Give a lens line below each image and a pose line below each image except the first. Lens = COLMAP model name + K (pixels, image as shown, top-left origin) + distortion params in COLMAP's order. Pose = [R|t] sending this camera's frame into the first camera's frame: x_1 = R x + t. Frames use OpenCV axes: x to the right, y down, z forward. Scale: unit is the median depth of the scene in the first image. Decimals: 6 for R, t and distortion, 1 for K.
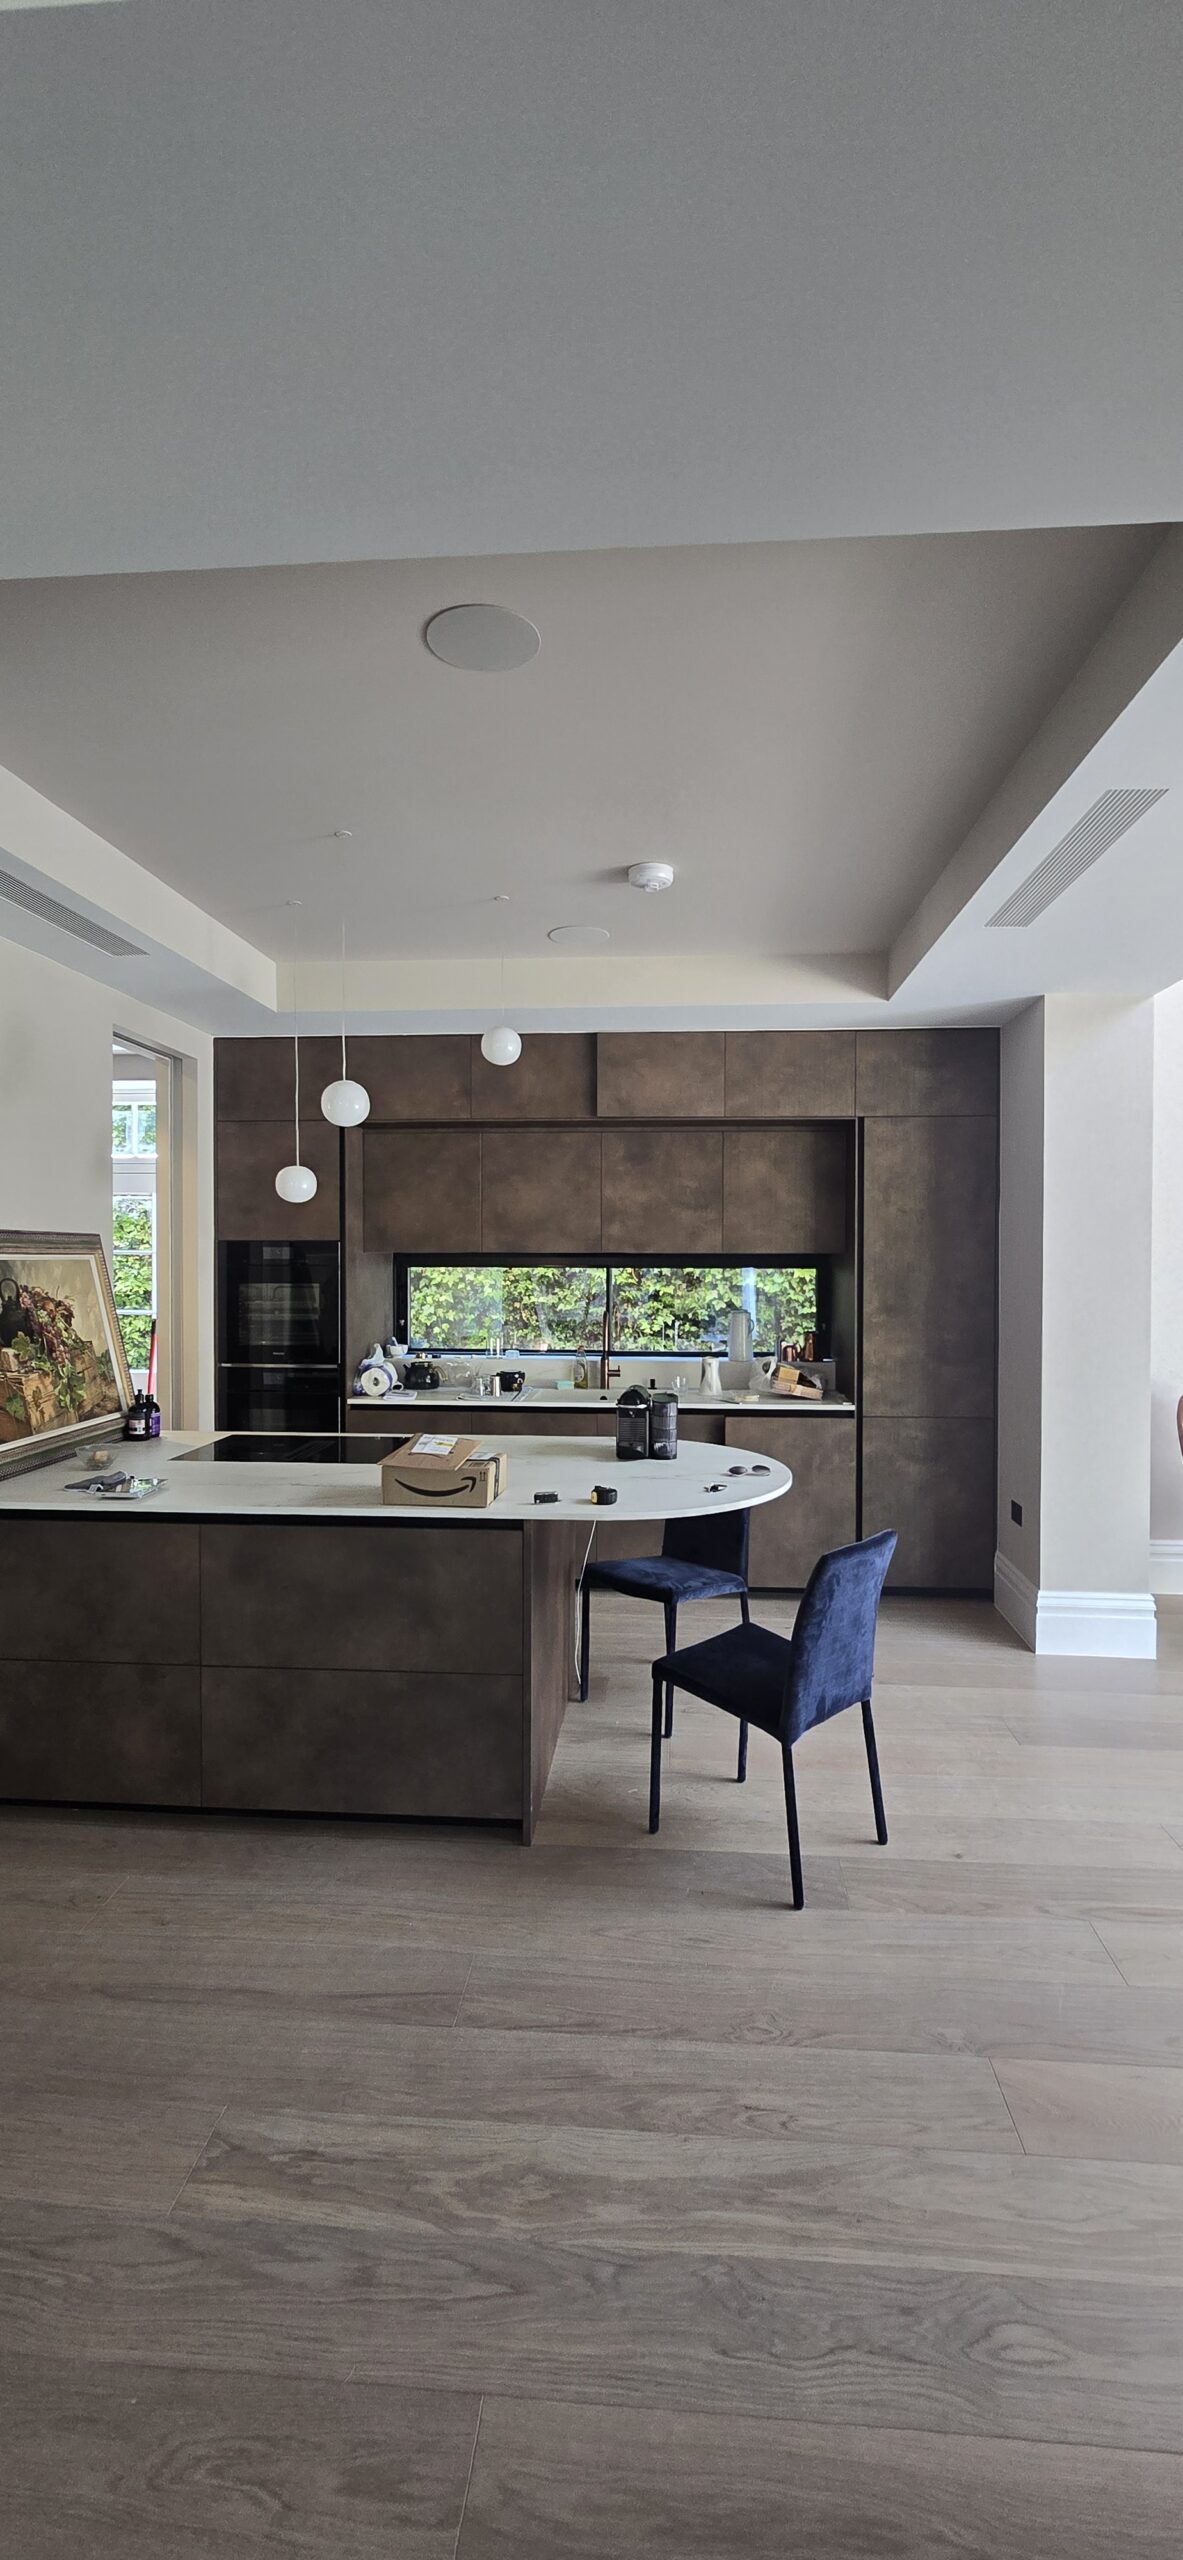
lens RADIAL K [[1040.5, 0, 591.5], [0, 1040.5, 1280.0], [0, 0, 1]] dist [-0.001772, 0.000085]
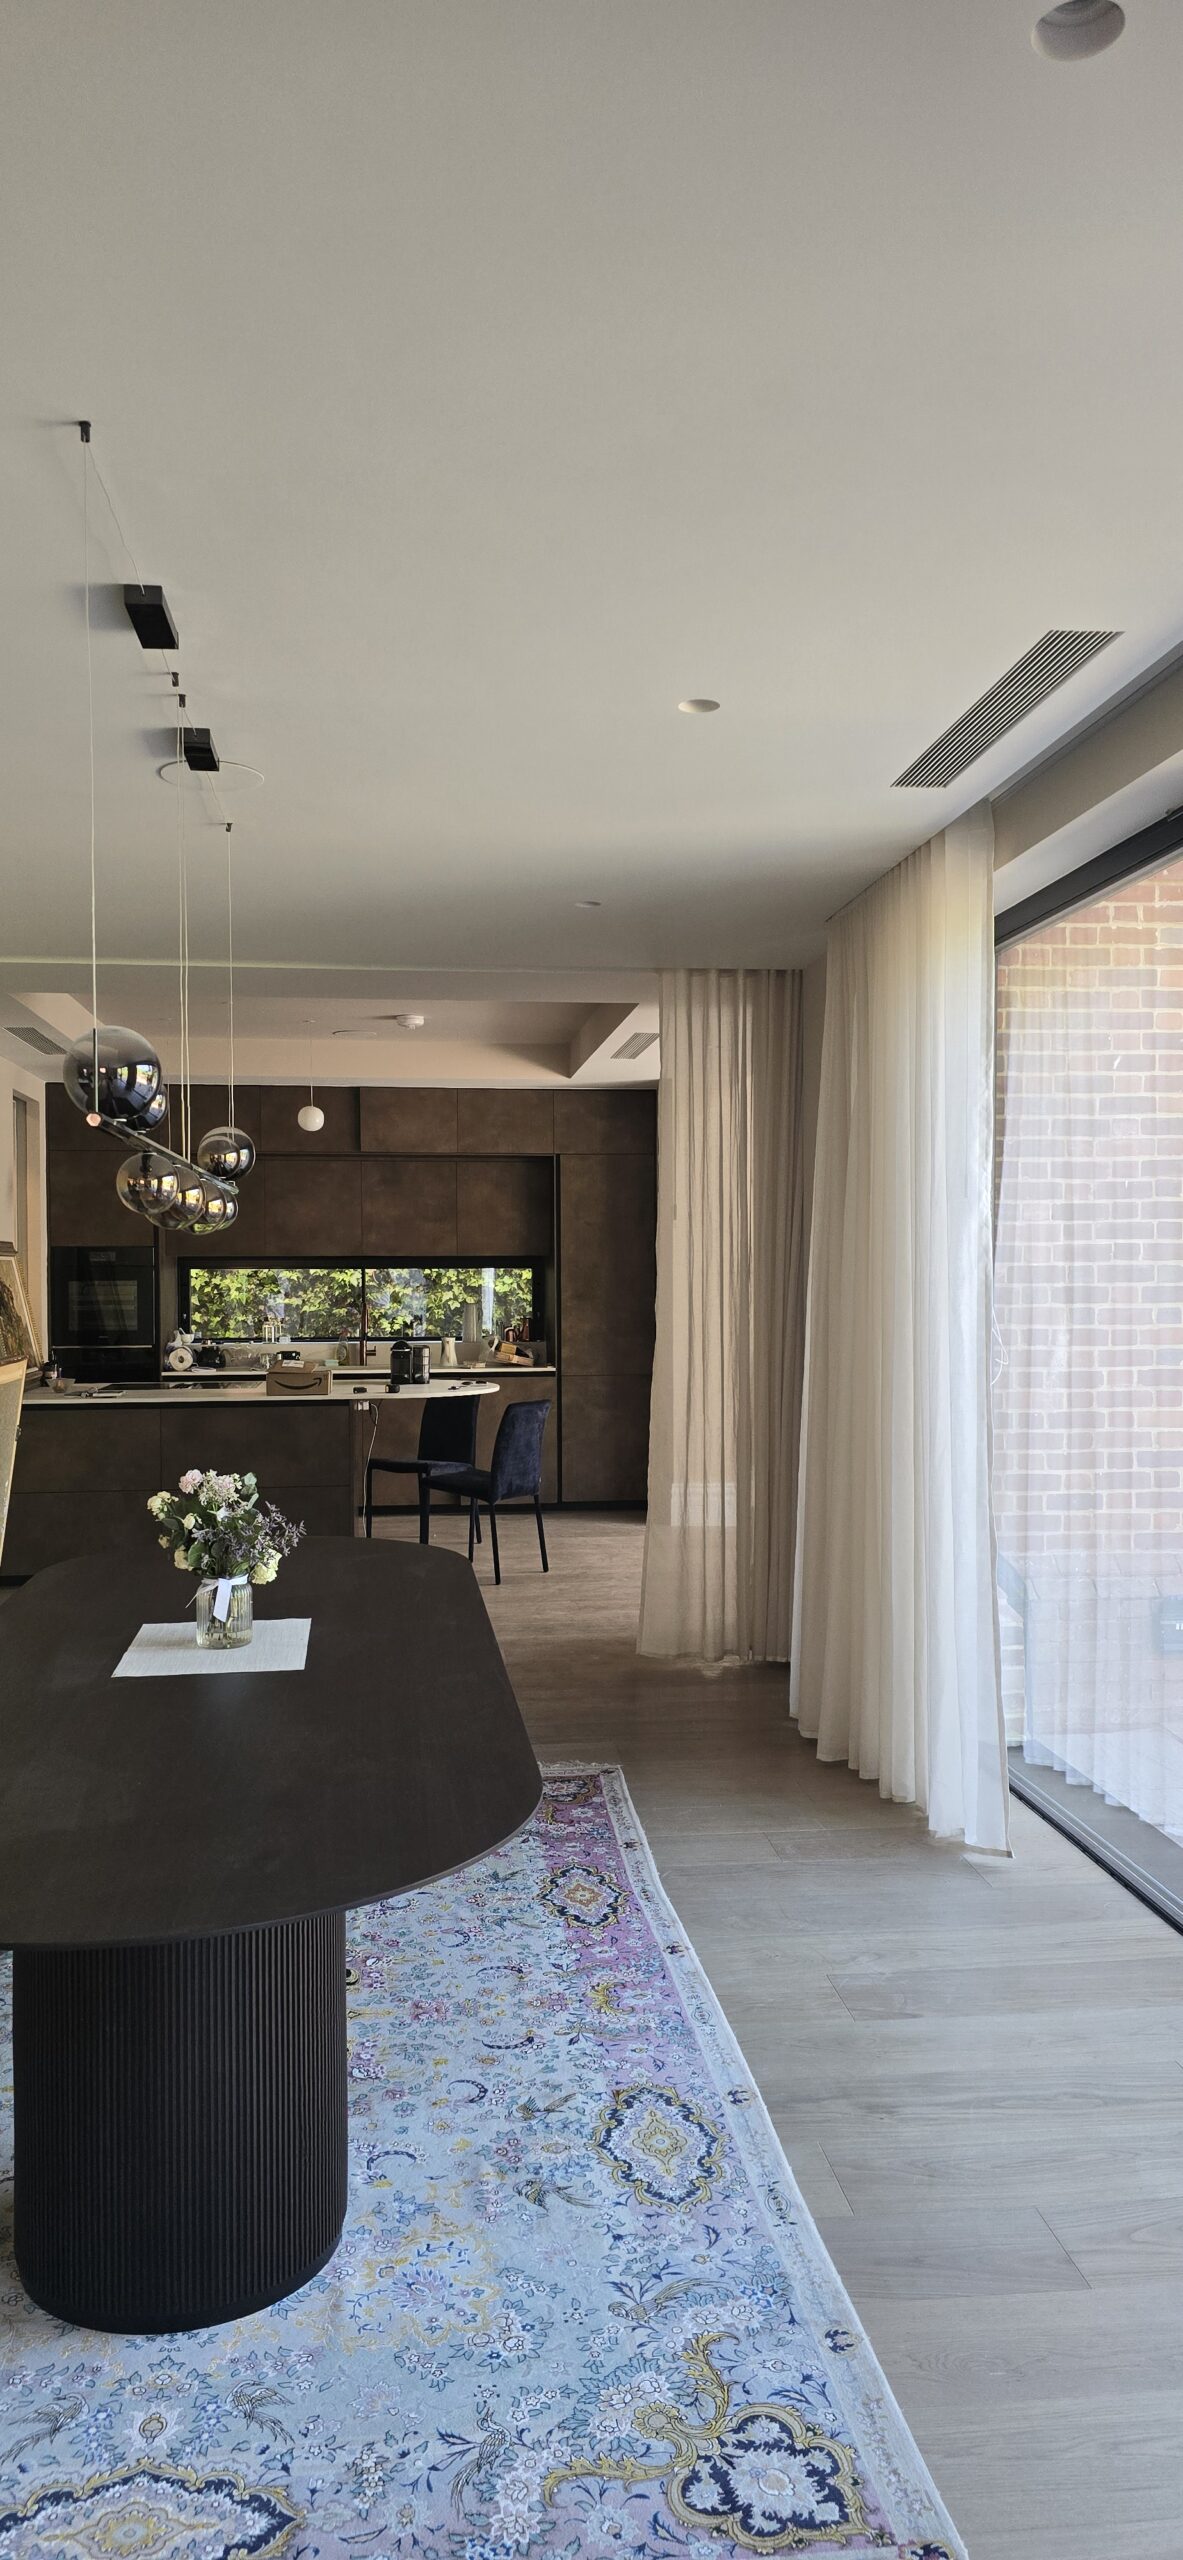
lens RADIAL K [[1760.0, 0, 580.8], [0, 1760.0, 1326.7], [0, 0, 1]] dist [0.101310, -0.084821]
pose [[0.981051, -0.011581, 0.193402, -0.152625], [0.009774, 0.999899, 0.010291, 0.043058], [-0.193502, -0.008206, 0.981066, -1.218691]]
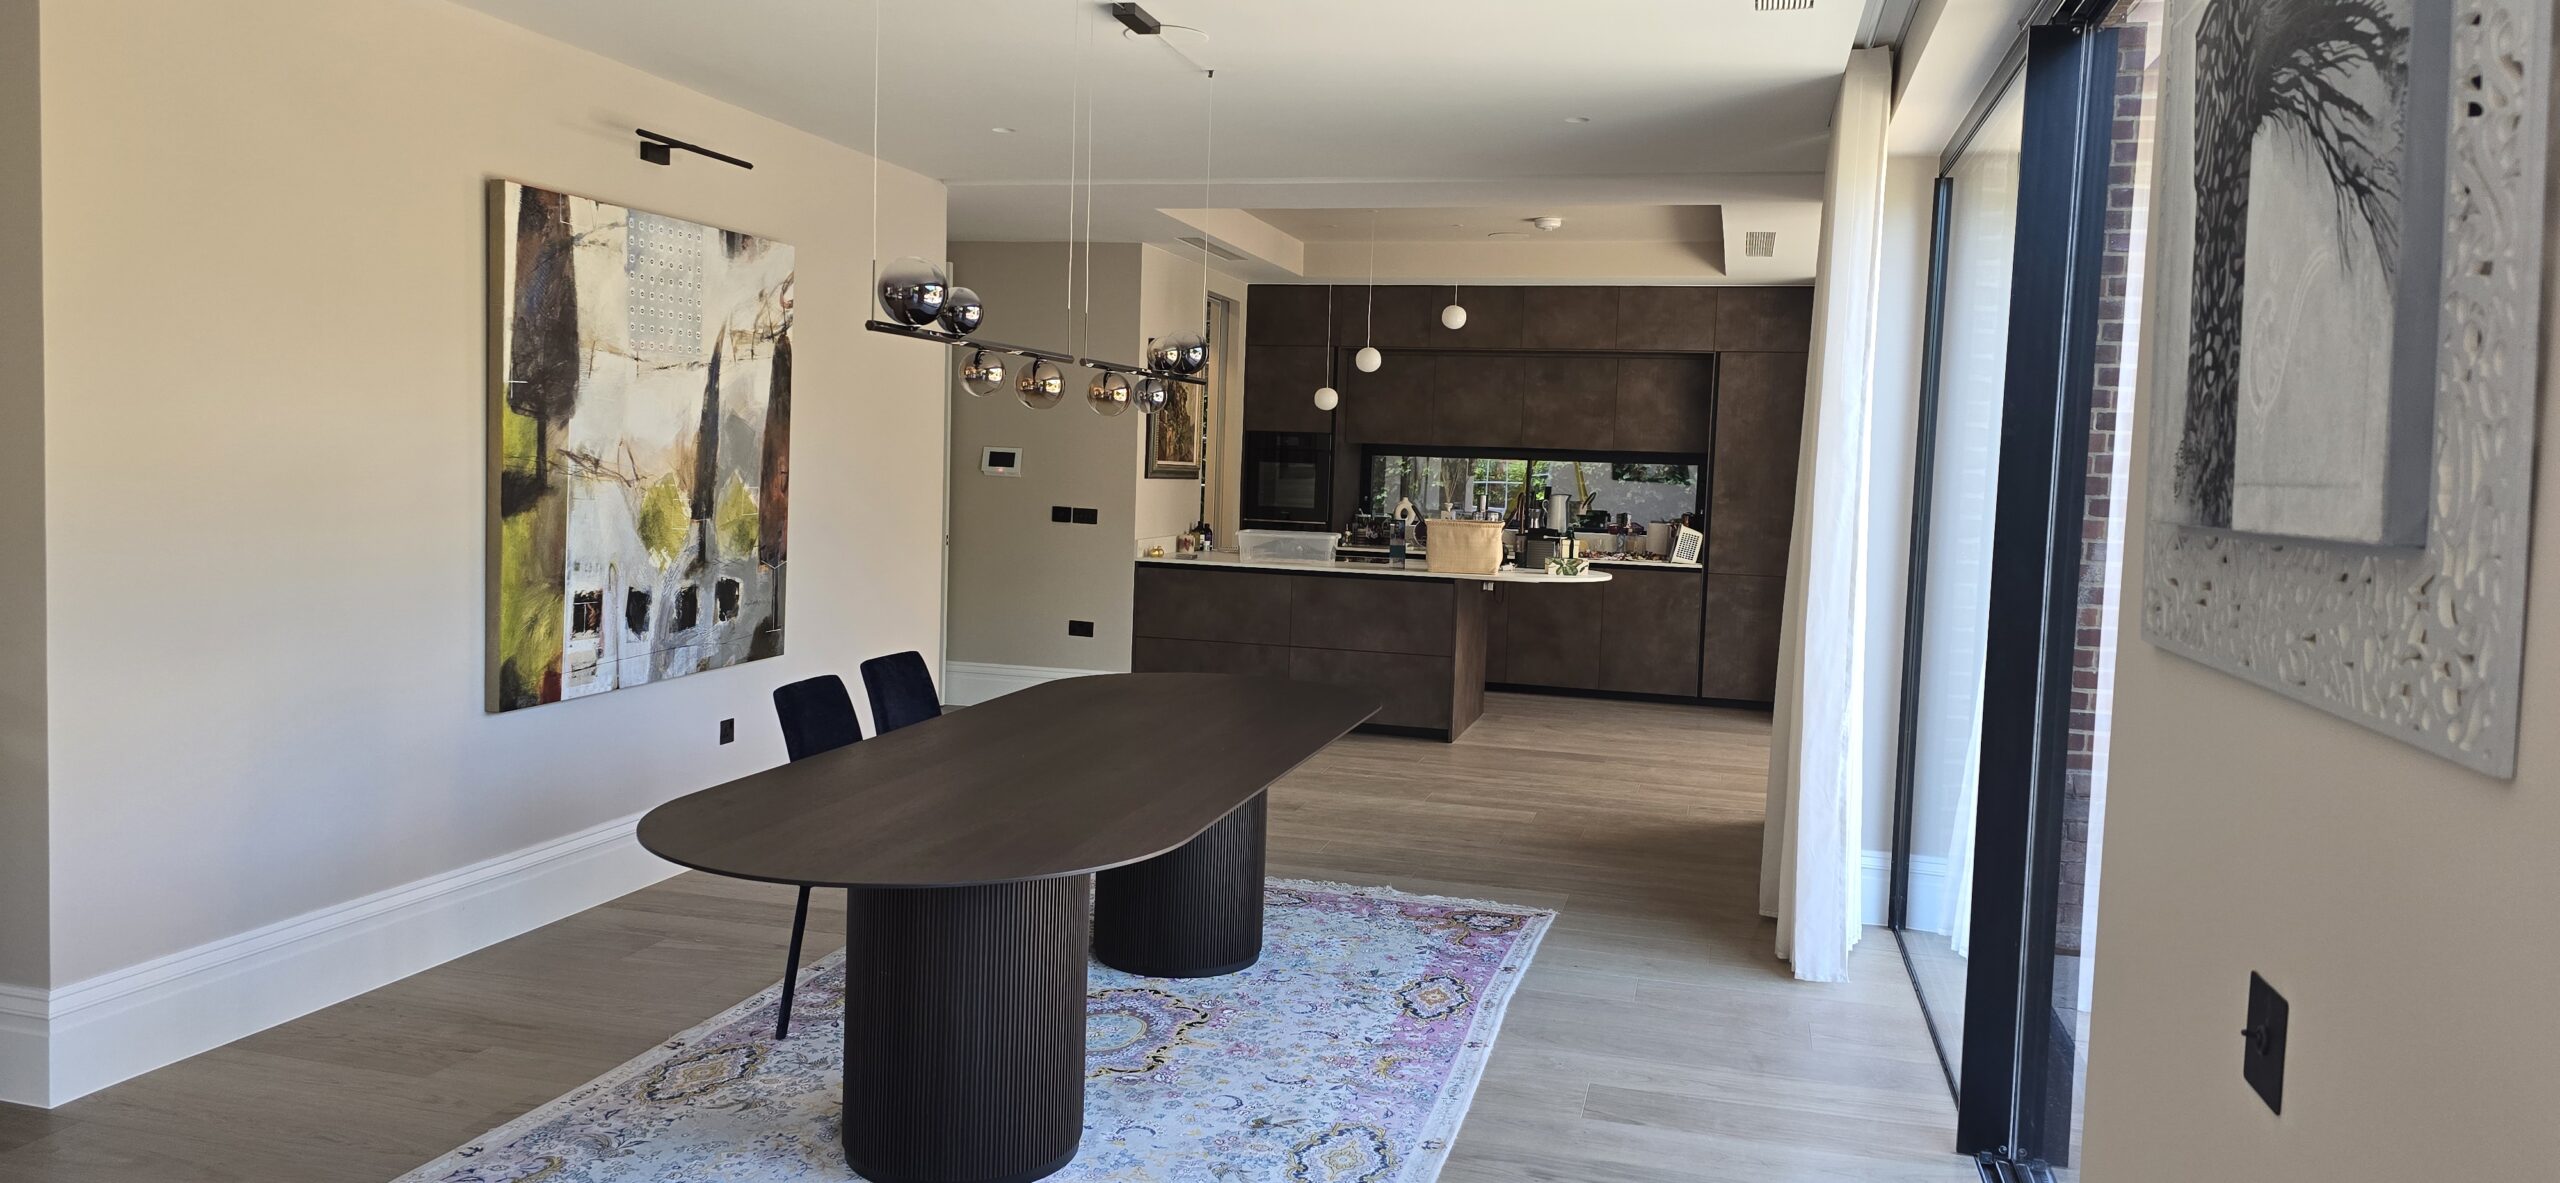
lens RADIAL K [[1760.0, 0, 1242.5], [0, 1760.0, 597.2], [0, 0, 1]] dist [0.101310, -0.084821]
pose [[0.980207, 0.047141, -0.192283, 0.107892], [-0.037000, 0.997745, 0.055997, 0.054607], [0.194489, -0.047774, 0.979741, -1.366383]]
